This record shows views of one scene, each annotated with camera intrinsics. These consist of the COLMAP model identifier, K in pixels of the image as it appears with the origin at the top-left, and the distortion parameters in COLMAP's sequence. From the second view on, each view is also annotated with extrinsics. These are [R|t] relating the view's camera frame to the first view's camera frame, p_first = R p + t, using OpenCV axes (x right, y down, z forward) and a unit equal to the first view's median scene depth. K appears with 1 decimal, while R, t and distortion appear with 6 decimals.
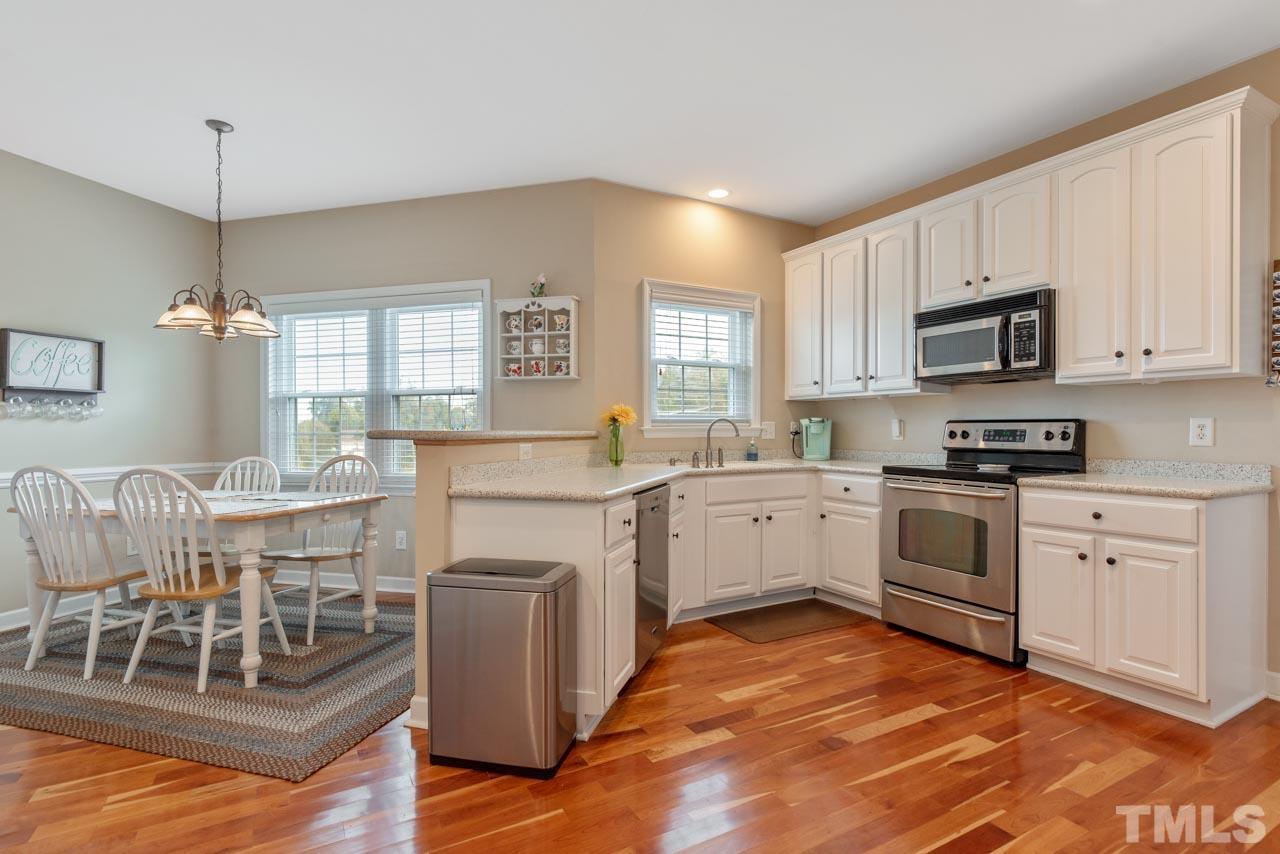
lens RADIAL K [[622.3, 0, 646.1], [0, 622.3, 432.7], [0, 0, 1]] dist [0.000437, -0.000070]
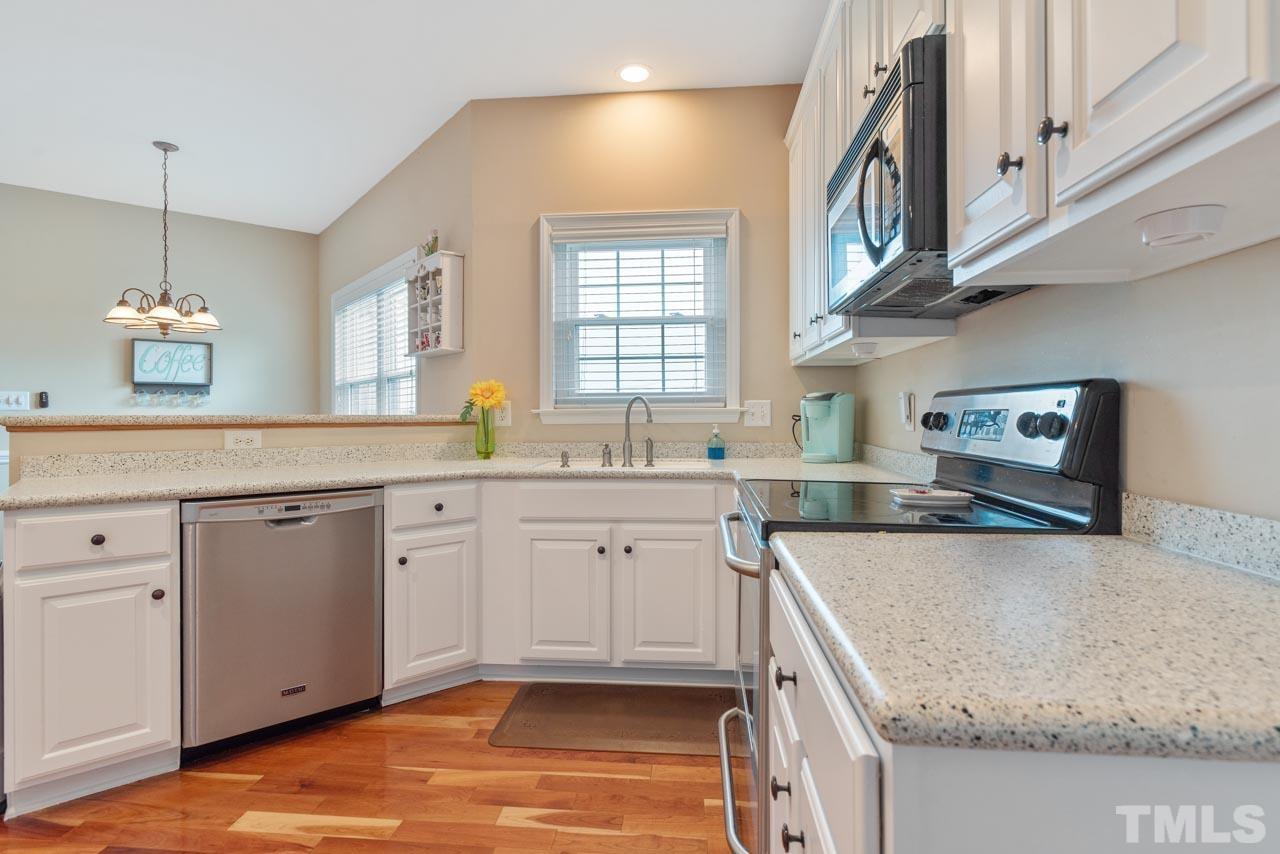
lens RADIAL K [[633.9, 0, 655.2], [0, 633.9, 412.6], [0, 0, 1]] dist [0.000797, 0.000721]
pose [[0.822623, -0.003215, -0.568578, 0.587223], [0.001213, 0.999992, -0.003900, -0.002228], [0.568586, 0.002519, 0.822620, 0.470730]]
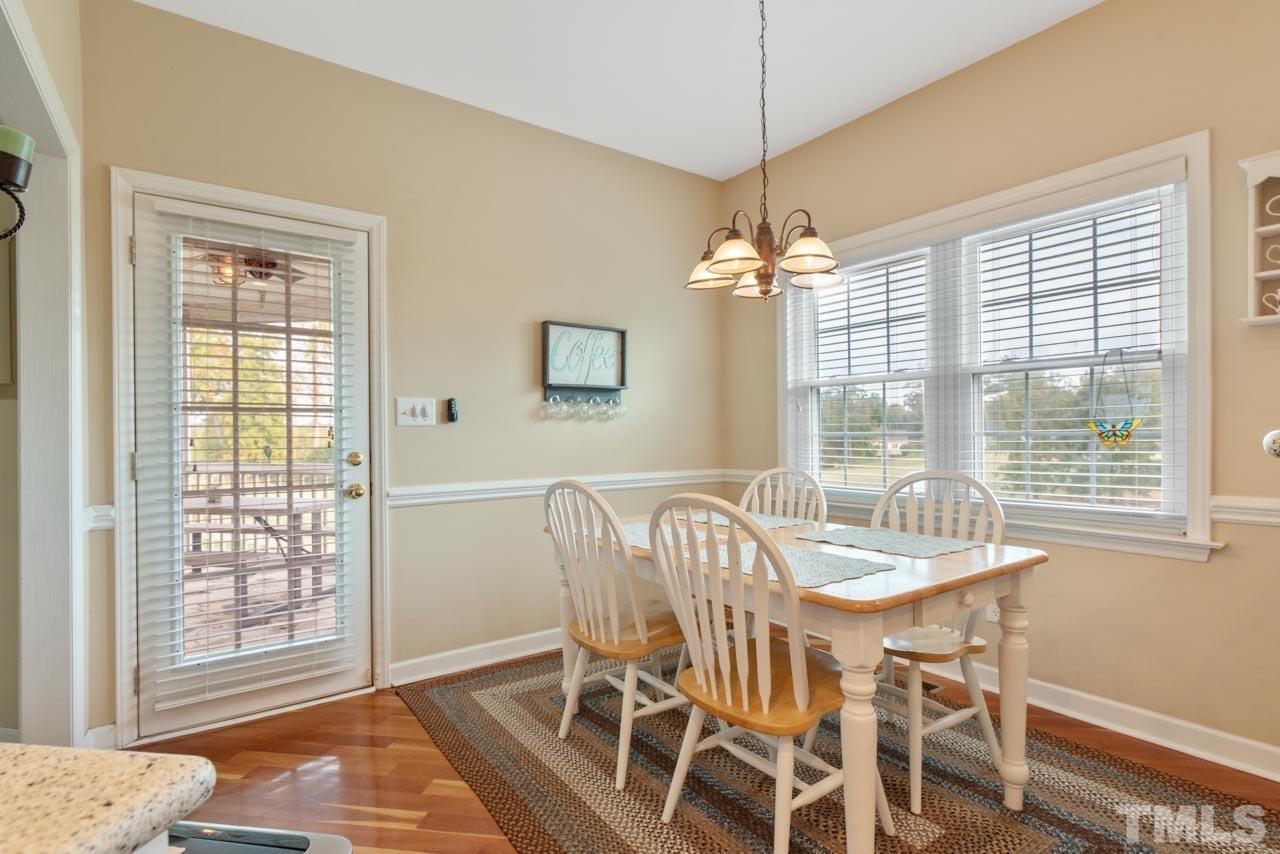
lens RADIAL K [[622.3, 0, 646.1], [0, 622.3, 432.7], [0, 0, 1]] dist [0.000437, -0.000070]
pose [[0.785501, -0.003933, -0.618848, -0.314919], [0.005900, 0.999982, 0.001134, -0.003177], [0.618832, -0.004542, 0.785510, 0.336561]]
